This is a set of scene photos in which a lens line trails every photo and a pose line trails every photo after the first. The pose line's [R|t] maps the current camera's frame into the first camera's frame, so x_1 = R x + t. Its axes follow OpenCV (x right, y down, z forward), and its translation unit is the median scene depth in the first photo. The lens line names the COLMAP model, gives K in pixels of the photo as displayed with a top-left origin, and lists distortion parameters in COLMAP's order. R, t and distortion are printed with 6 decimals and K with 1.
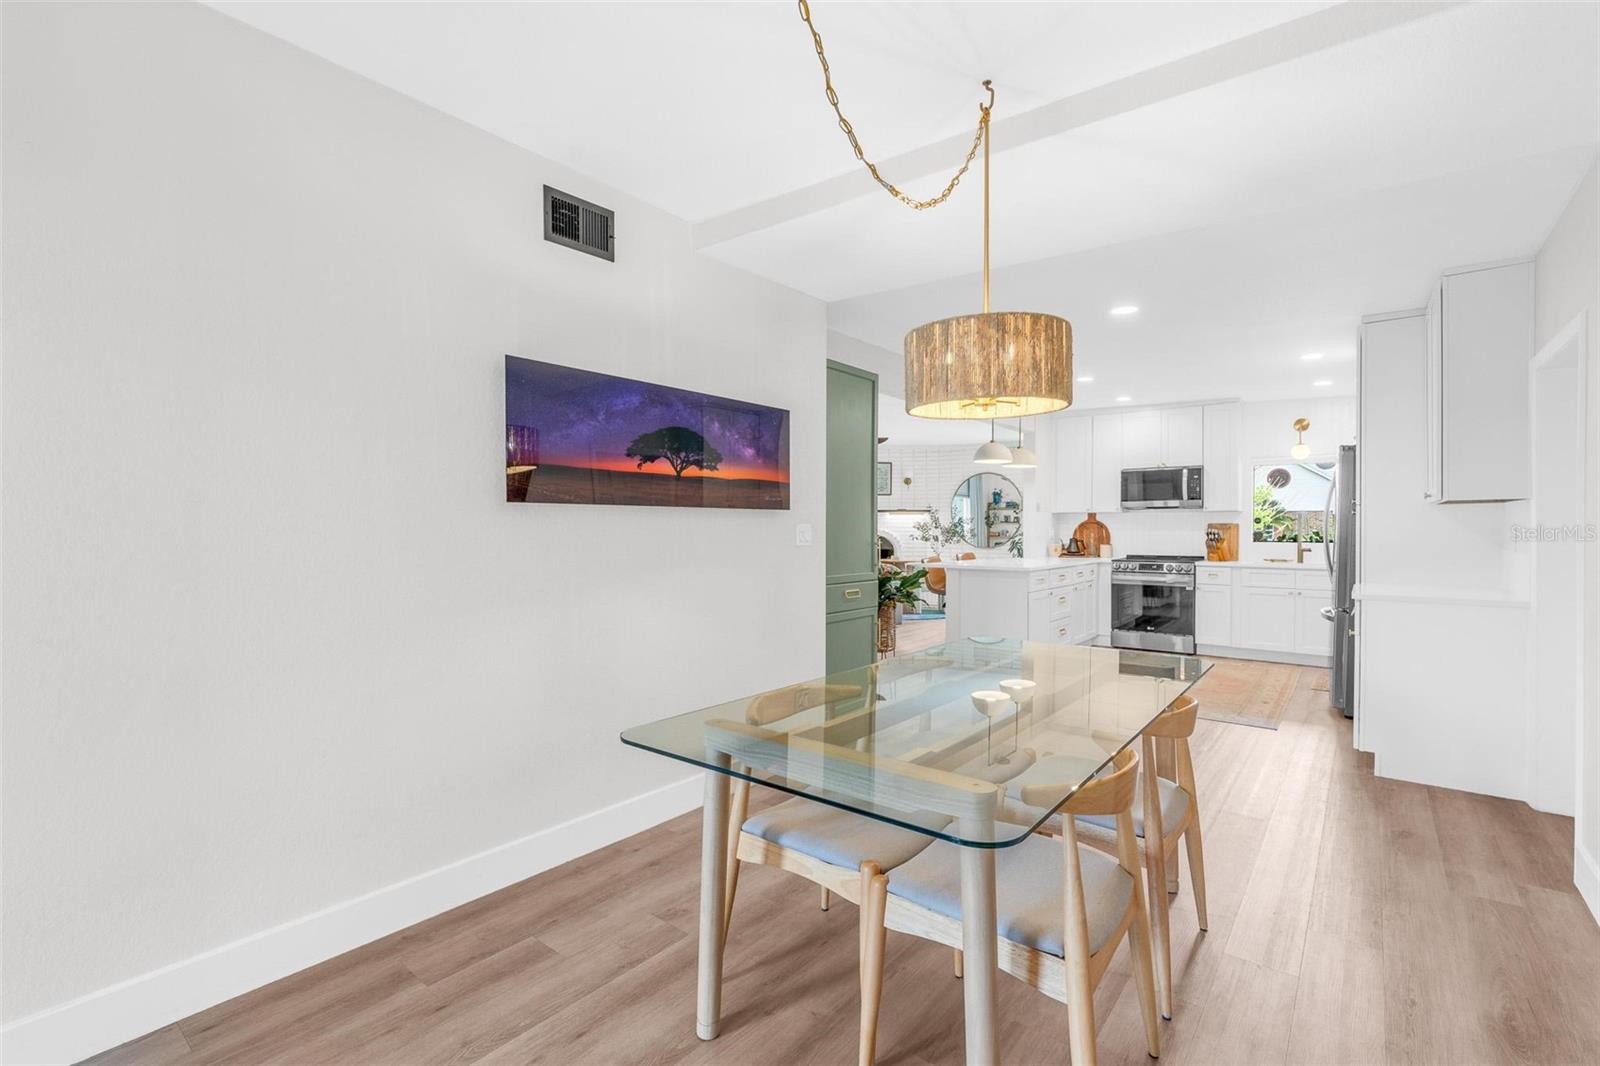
lens RADIAL K [[715.6, 0, 797.0], [0, 715.6, 531.1], [0, 0, 1]] dist [-0.006790, 0.000413]
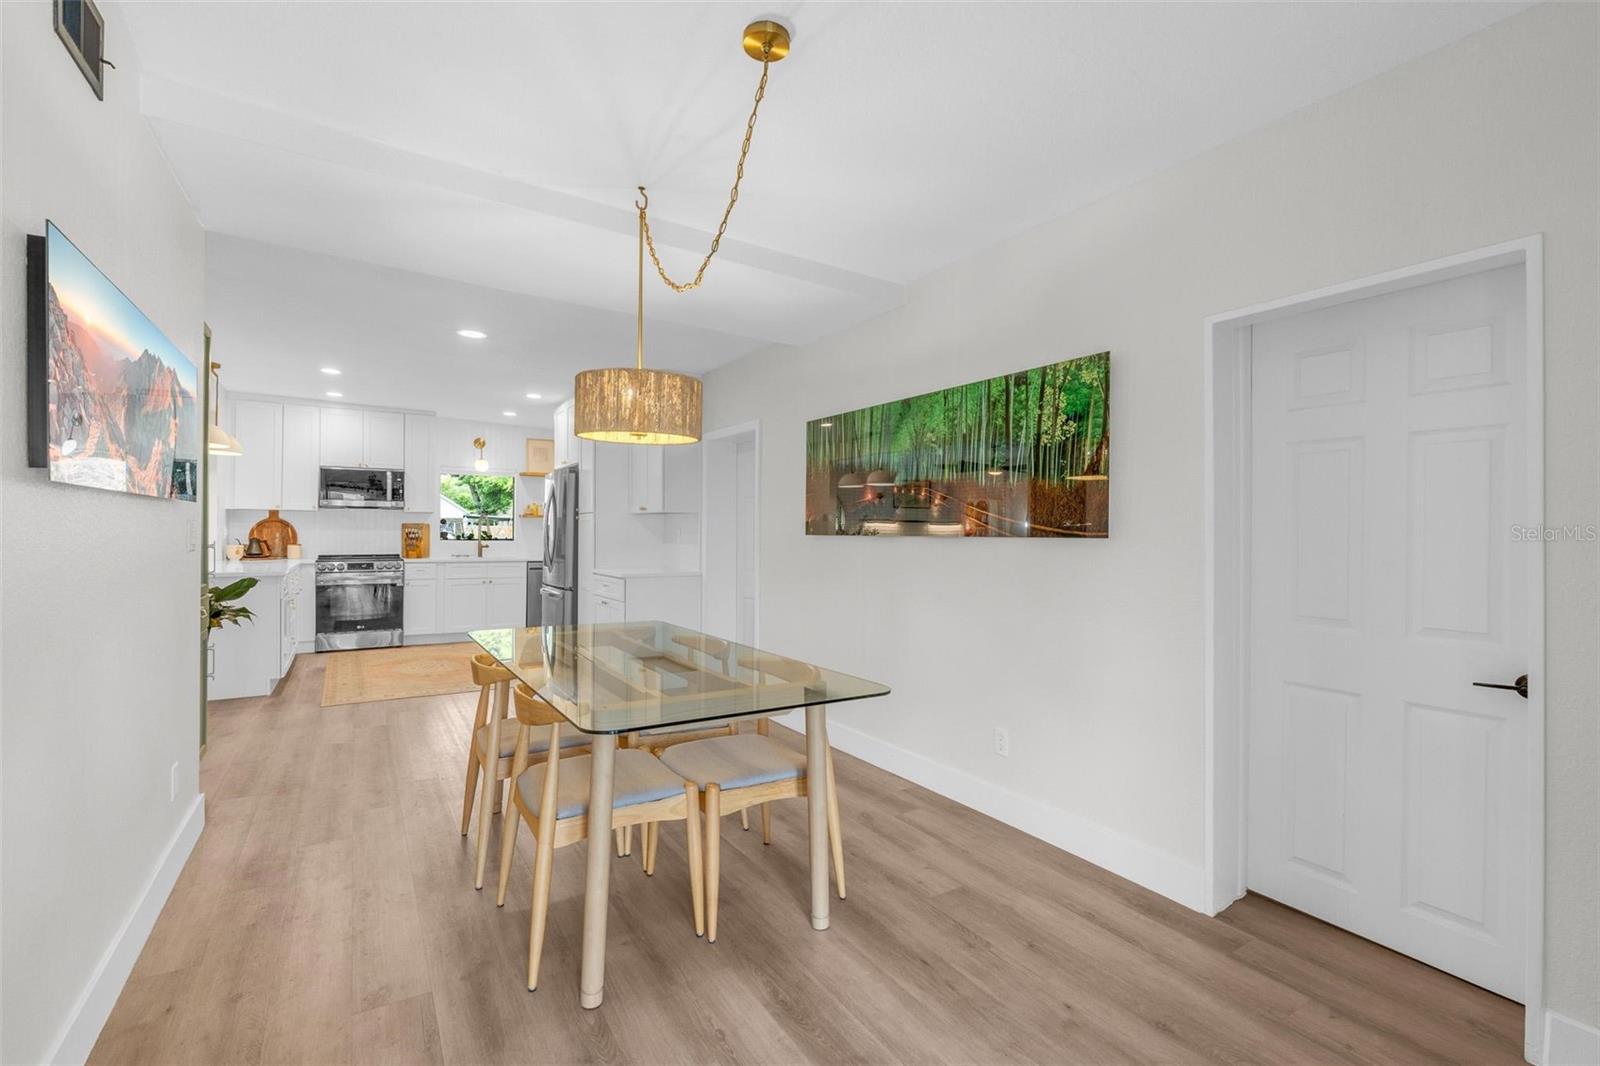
lens RADIAL K [[715.6, 0, 797.0], [0, 715.6, 531.1], [0, 0, 1]] dist [-0.006790, 0.000413]
pose [[0.330065, 0.001565, 0.943957, -0.244019], [-0.003377, 0.999994, -0.000477, -0.000827], [-0.943952, -0.003030, 0.330068, 0.084403]]
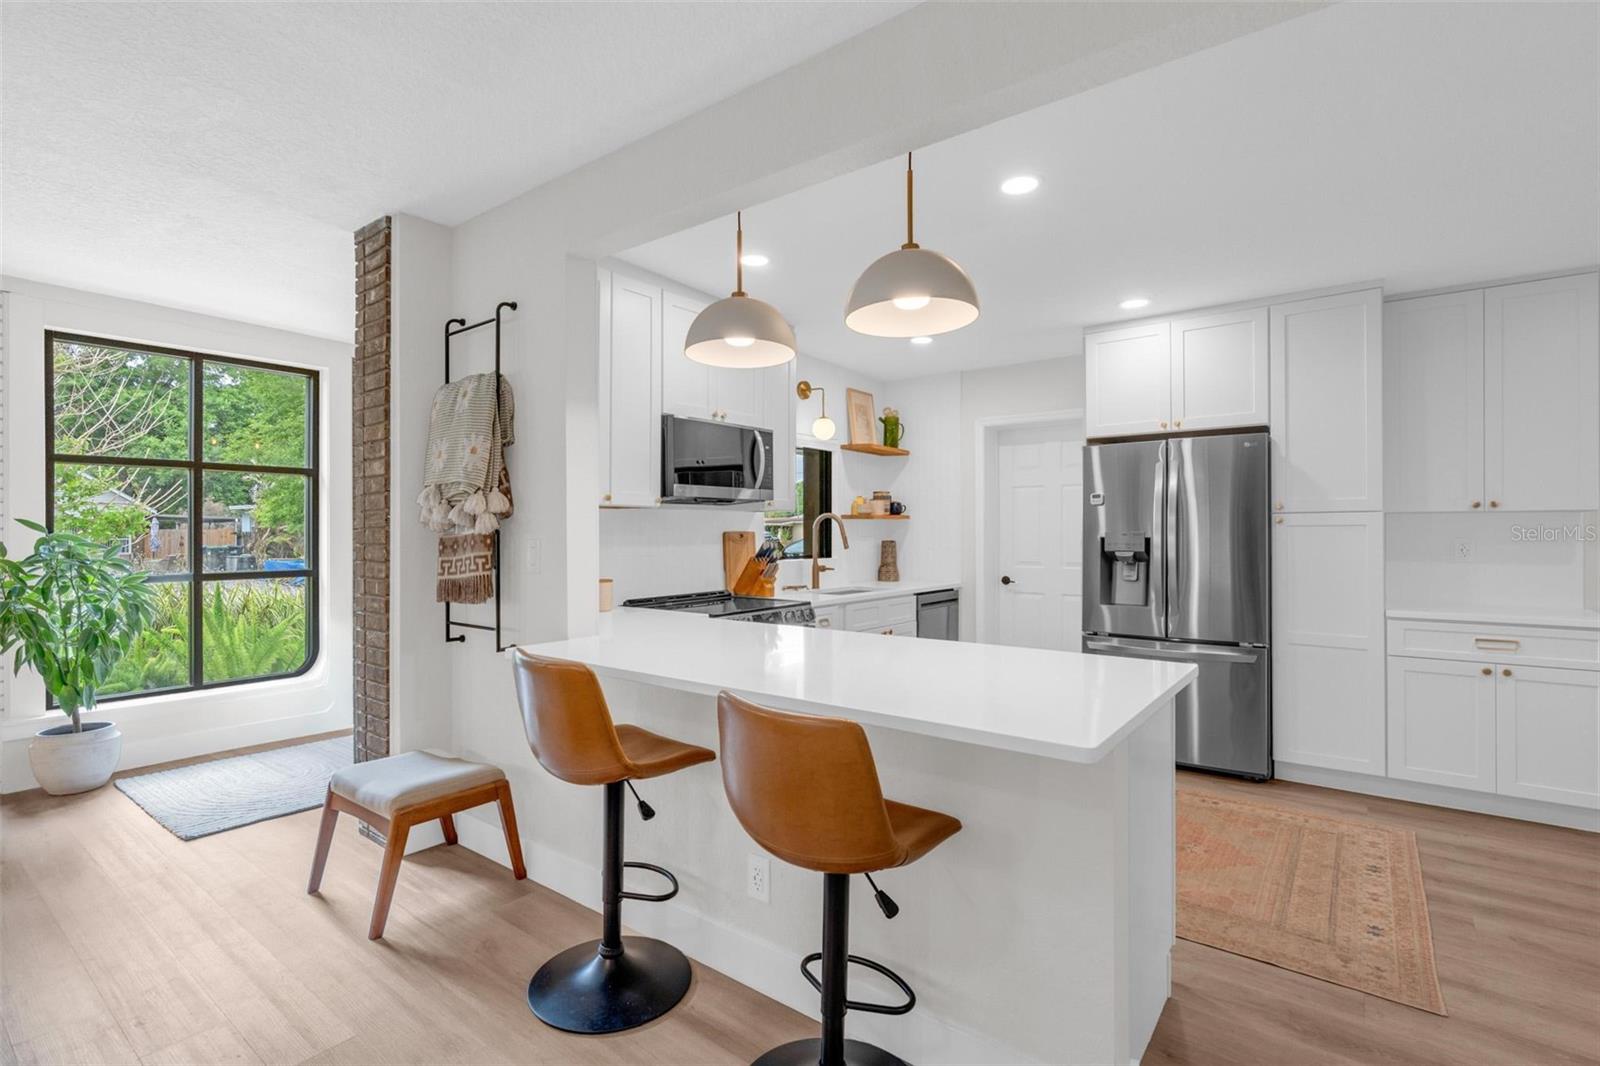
lens RADIAL K [[752.5, 0, 790.6], [0, 752.5, 531.5], [0, 0, 1]] dist [-0.004577, 0.001656]
pose [[-0.017991, -0.004150, 0.999830, -0.024355], [0.006901, 0.999967, 0.004275, -0.012951], [-0.999814, 0.006977, -0.017962, 0.963050]]
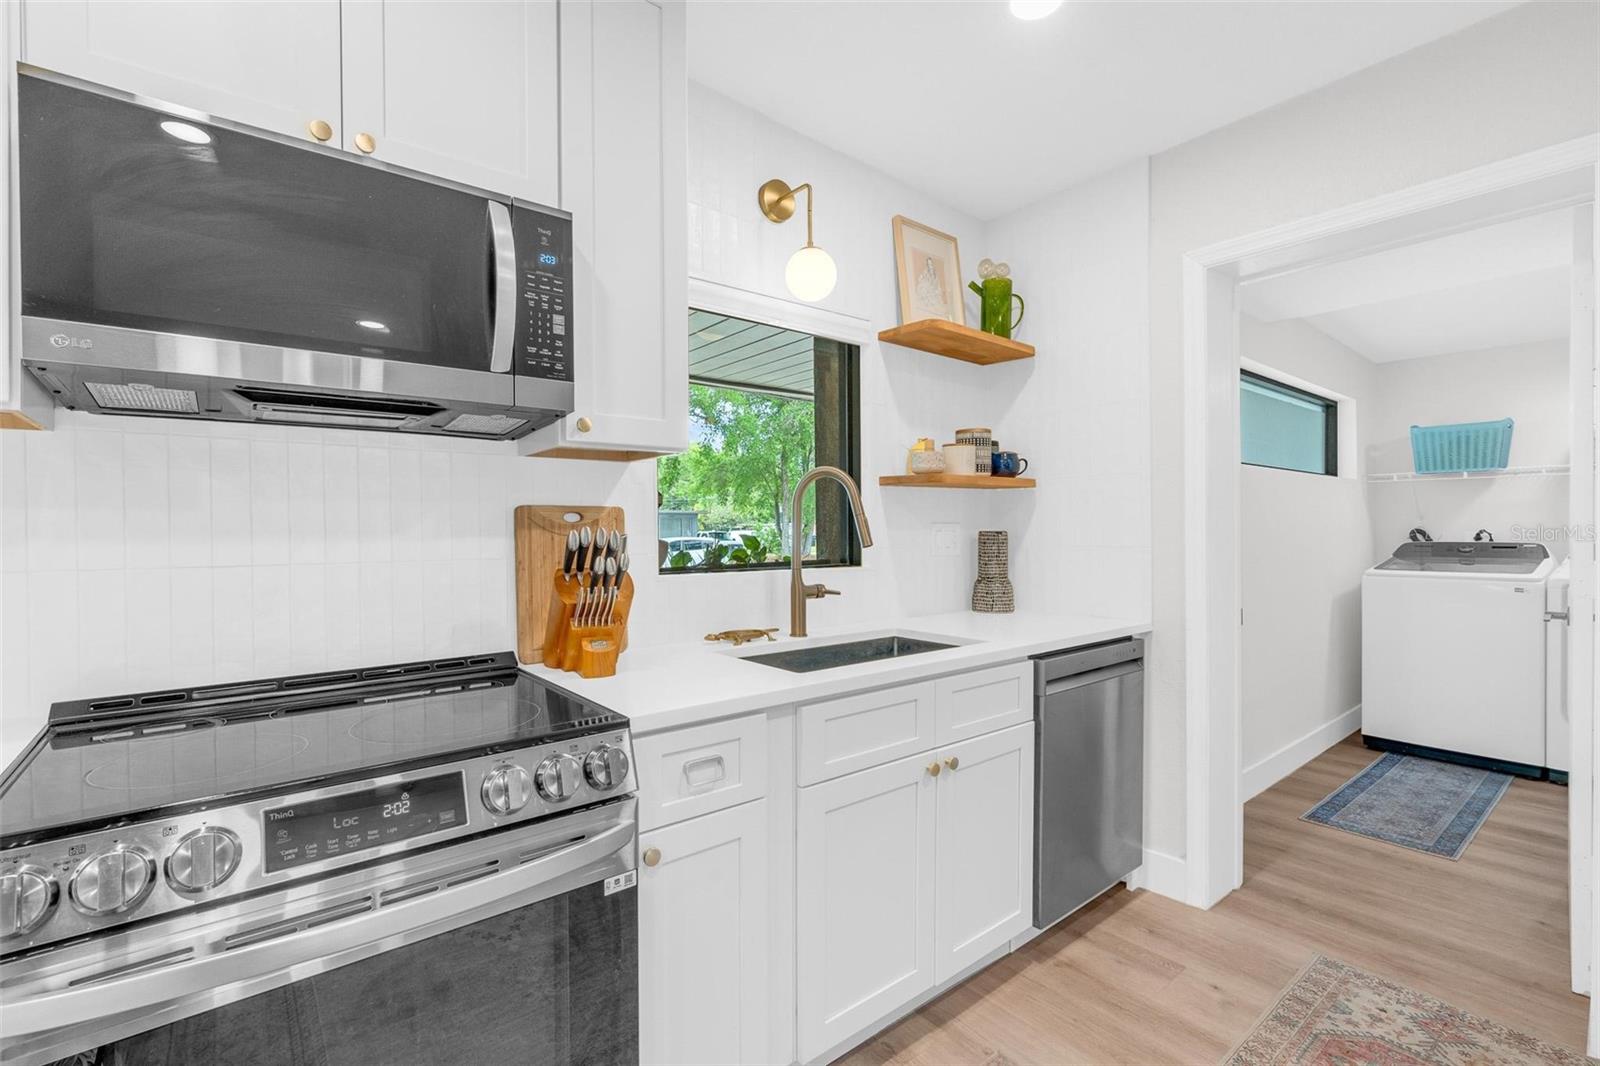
lens RADIAL K [[715.6, 0, 797.0], [0, 715.6, 531.1], [0, 0, 1]] dist [-0.006790, 0.000413]
pose [[0.215668, -0.007545, 0.976438, 0.371788], [0.012665, 0.999908, 0.004929, -0.002380], [-0.976385, 0.011303, 0.215744, 0.866149]]
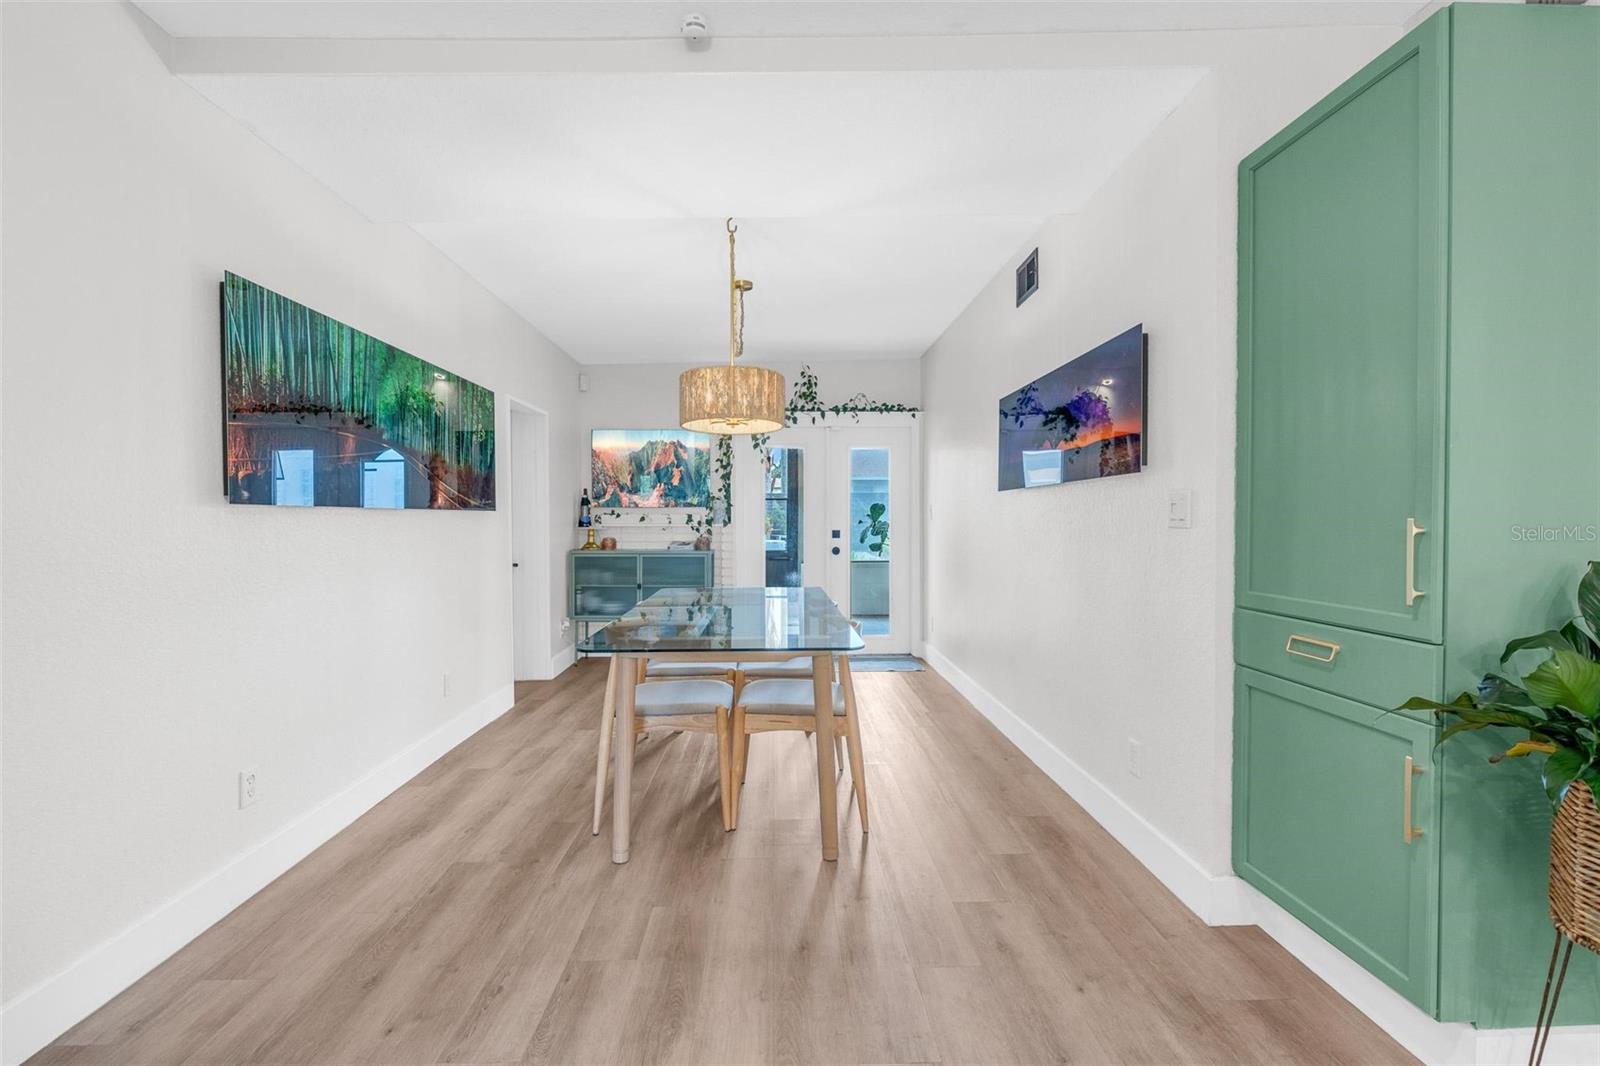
lens RADIAL K [[715.6, 0, 797.0], [0, 715.6, 531.1], [0, 0, 1]] dist [-0.006790, 0.000413]
pose [[-0.760370, 0.012734, -0.649366, 0.326239], [0.000993, 0.999829, 0.018445, 0.008176], [0.649490, 0.013380, -0.760253, 0.637262]]
